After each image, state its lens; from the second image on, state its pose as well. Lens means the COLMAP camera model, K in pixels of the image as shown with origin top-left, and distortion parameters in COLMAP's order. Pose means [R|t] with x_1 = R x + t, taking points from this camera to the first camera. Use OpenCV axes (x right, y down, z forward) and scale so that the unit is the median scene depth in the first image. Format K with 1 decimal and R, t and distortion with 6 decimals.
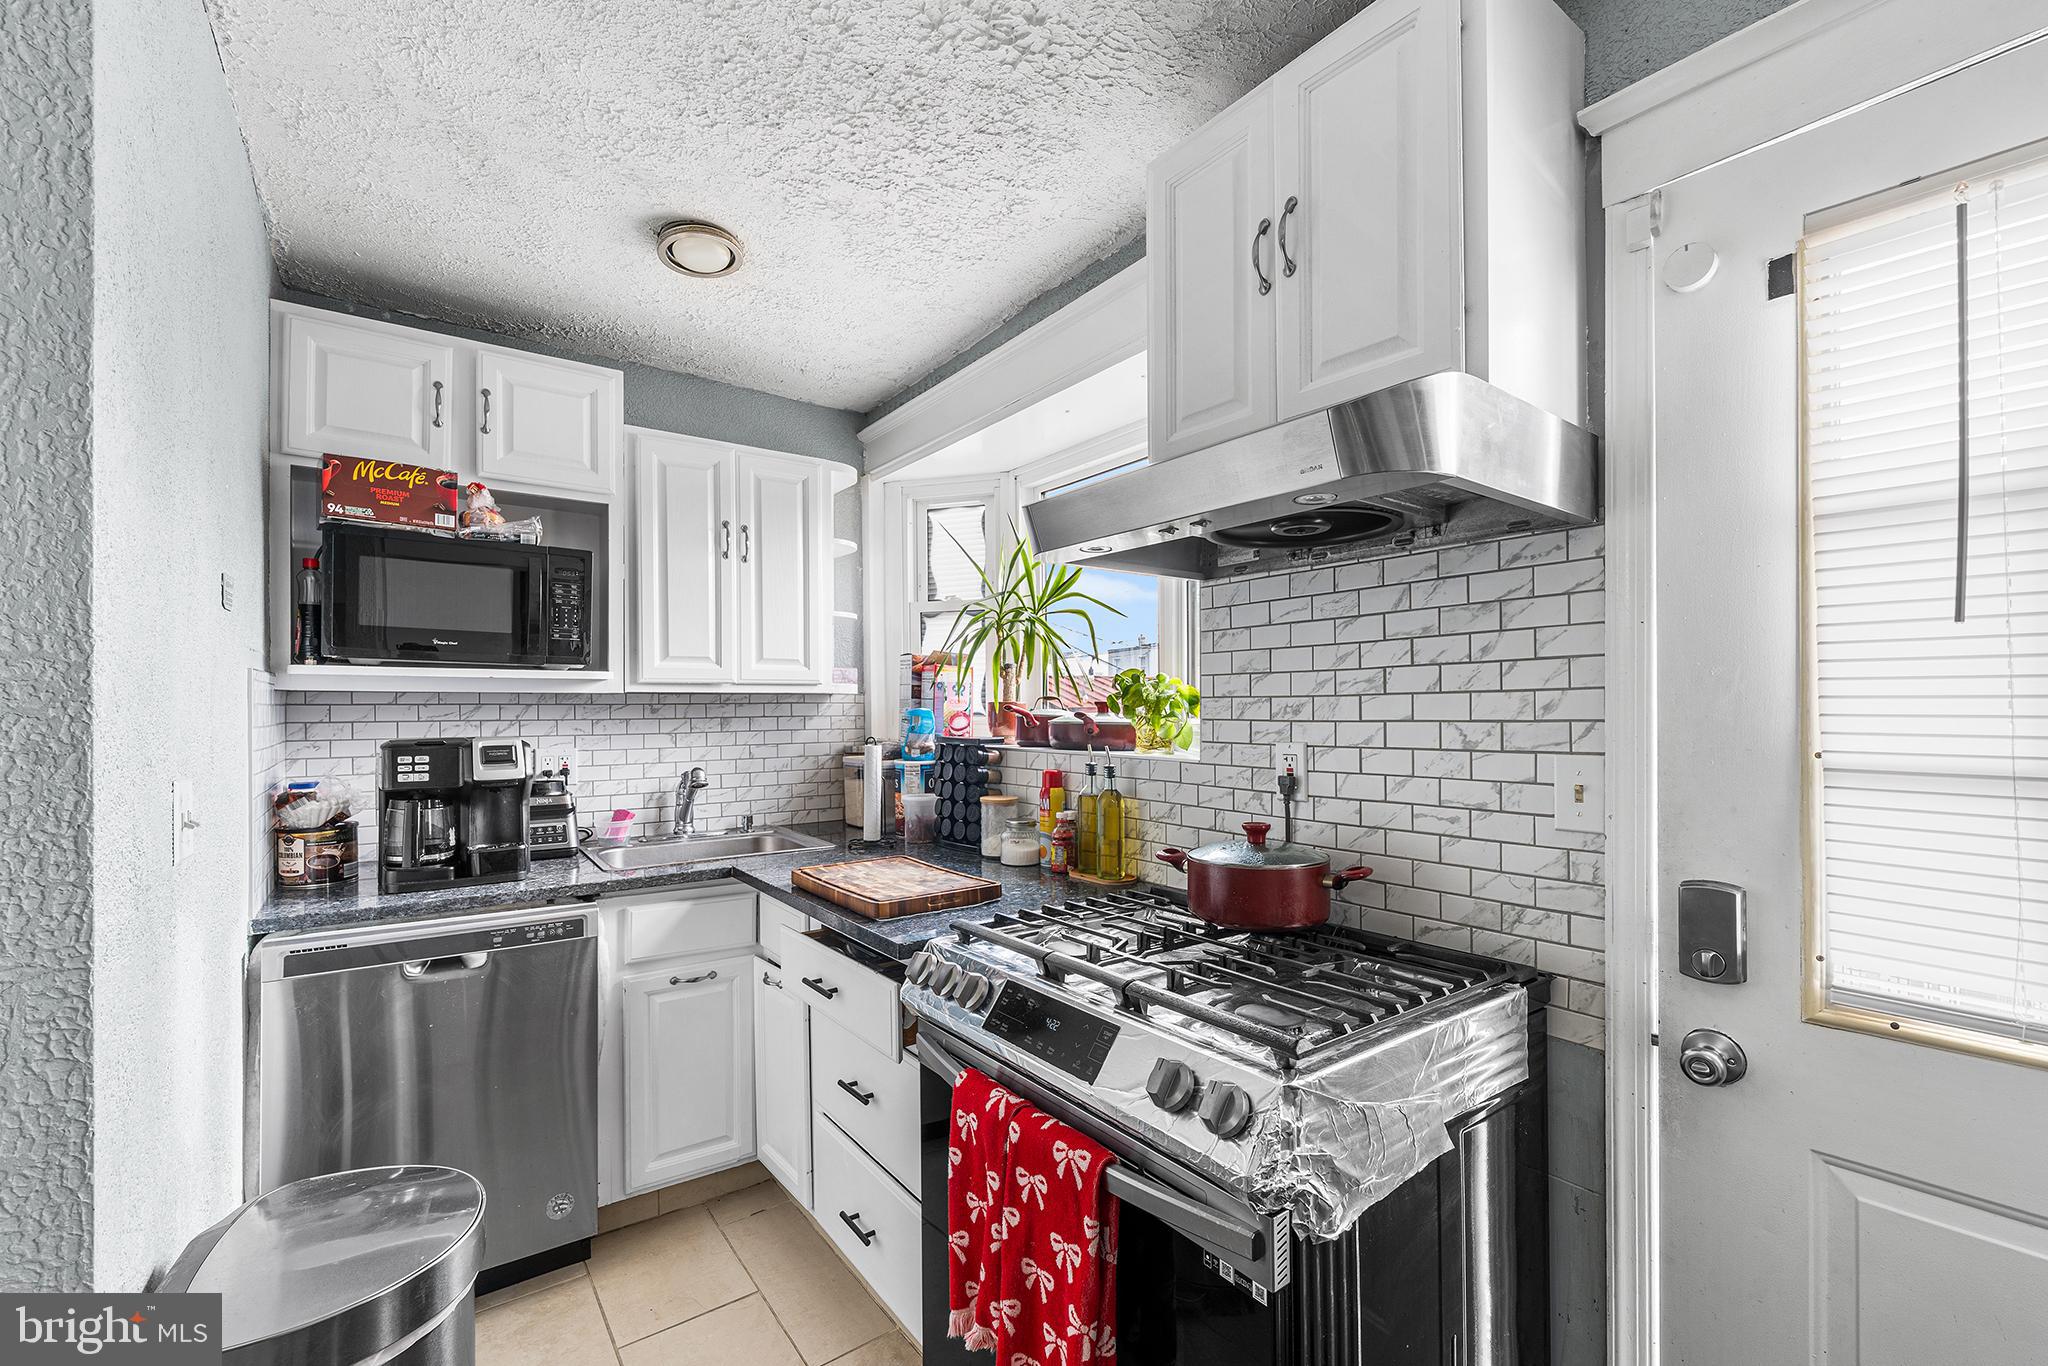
lens RADIAL K [[868.1, 0, 1042.0], [0, 868.1, 714.2], [0, 0, 1]] dist [0.008111, -0.000131]
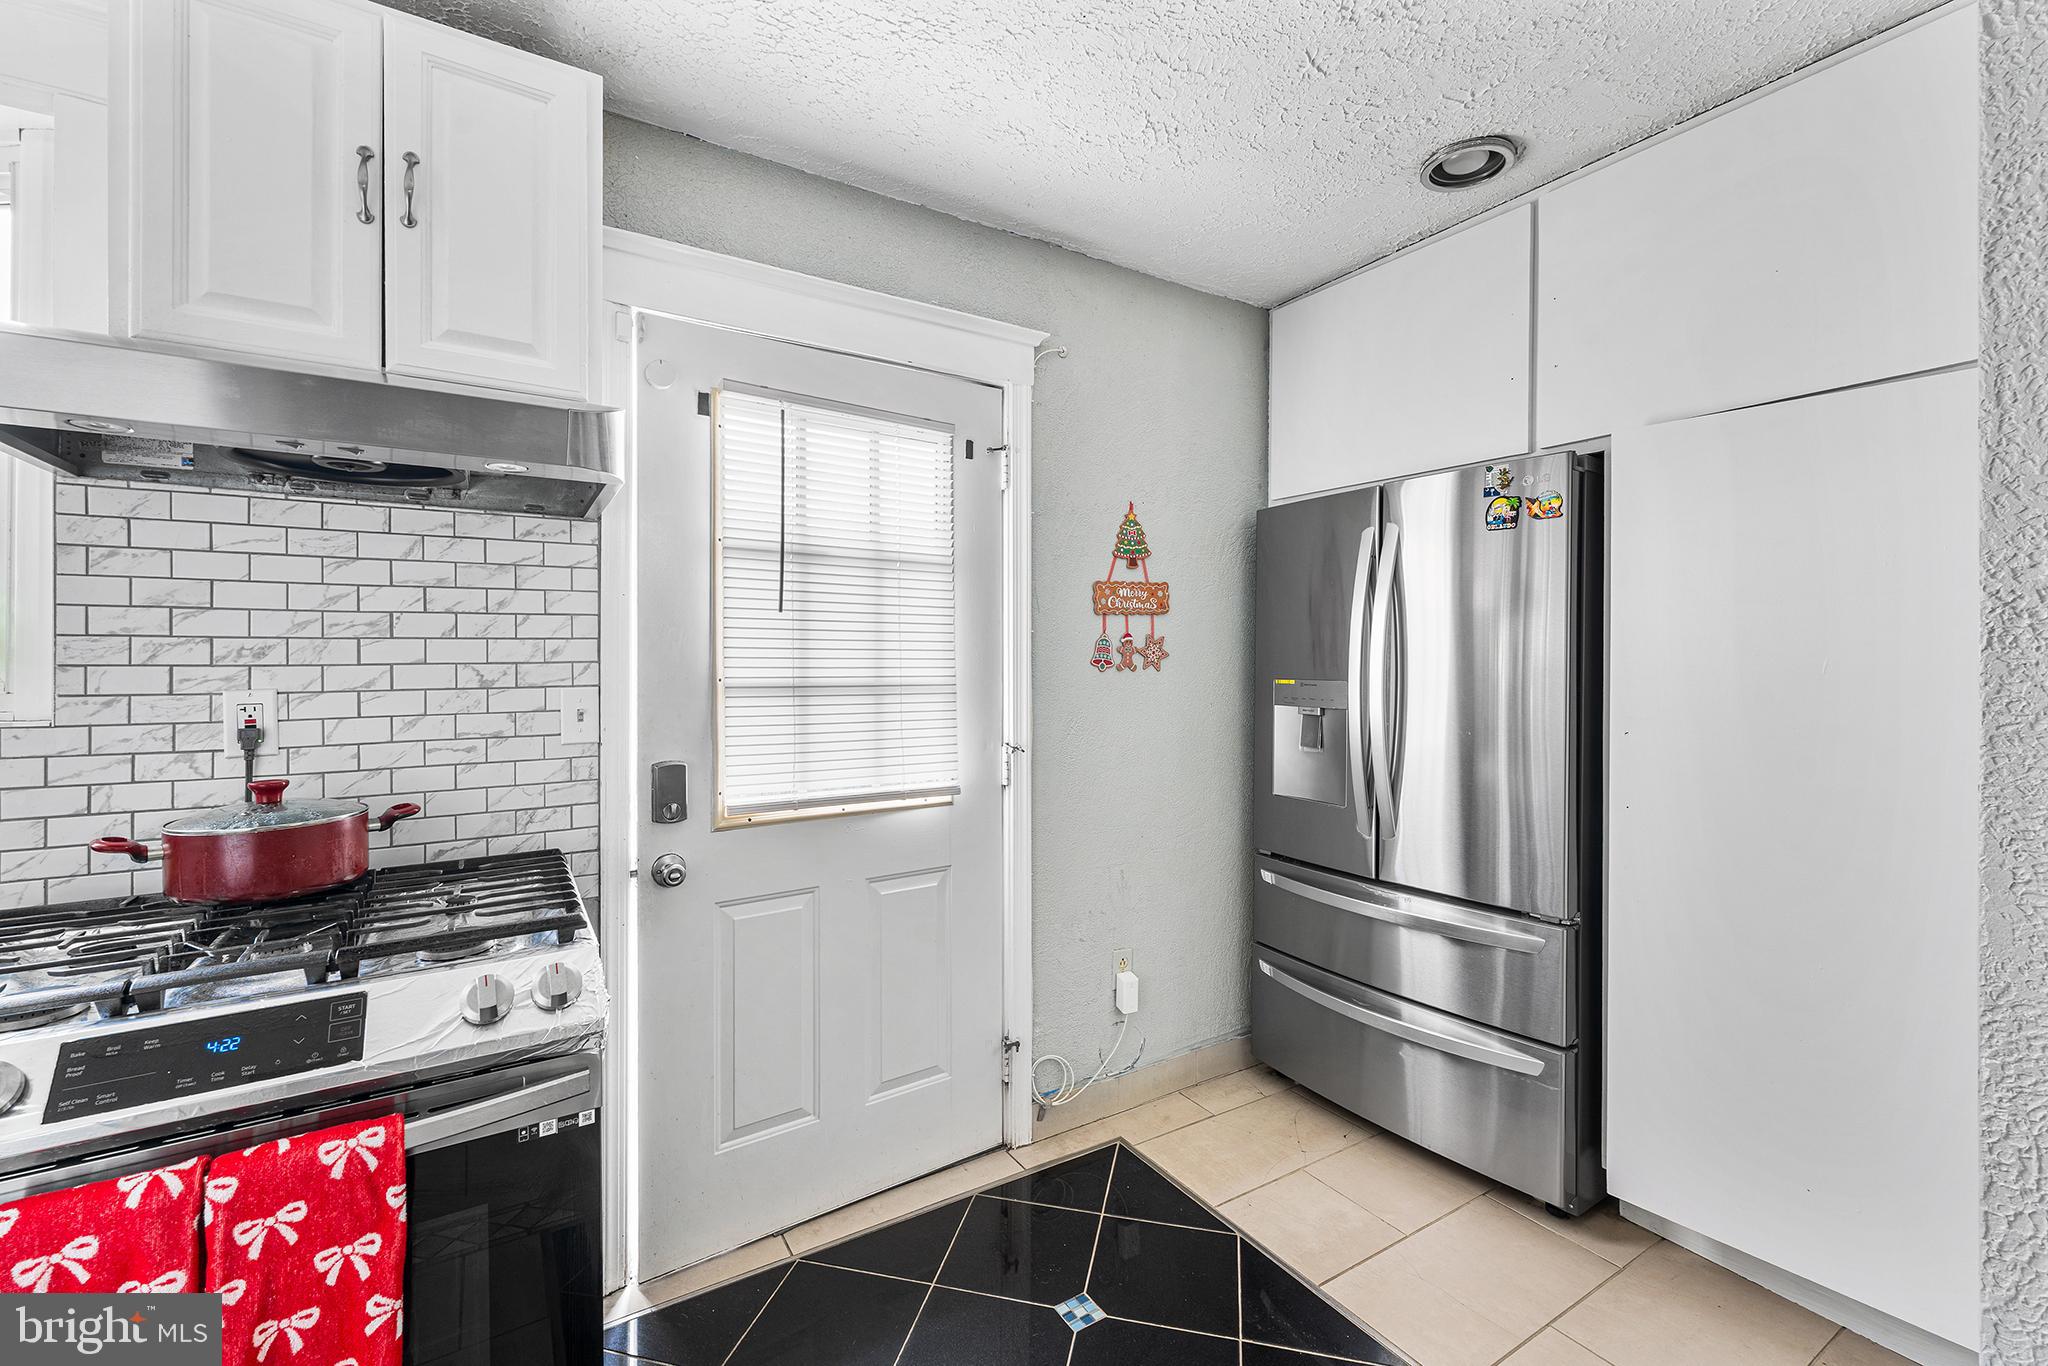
lens RADIAL K [[868.1, 0, 1027.2], [0, 868.1, 666.2], [0, 0, 1]] dist [0.008111, -0.000131]
pose [[0.074335, -0.007017, 0.997209, -0.650445], [0.004748, 0.999966, 0.006683, 0.007813], [-0.997222, 0.004238, 0.074366, 0.187845]]
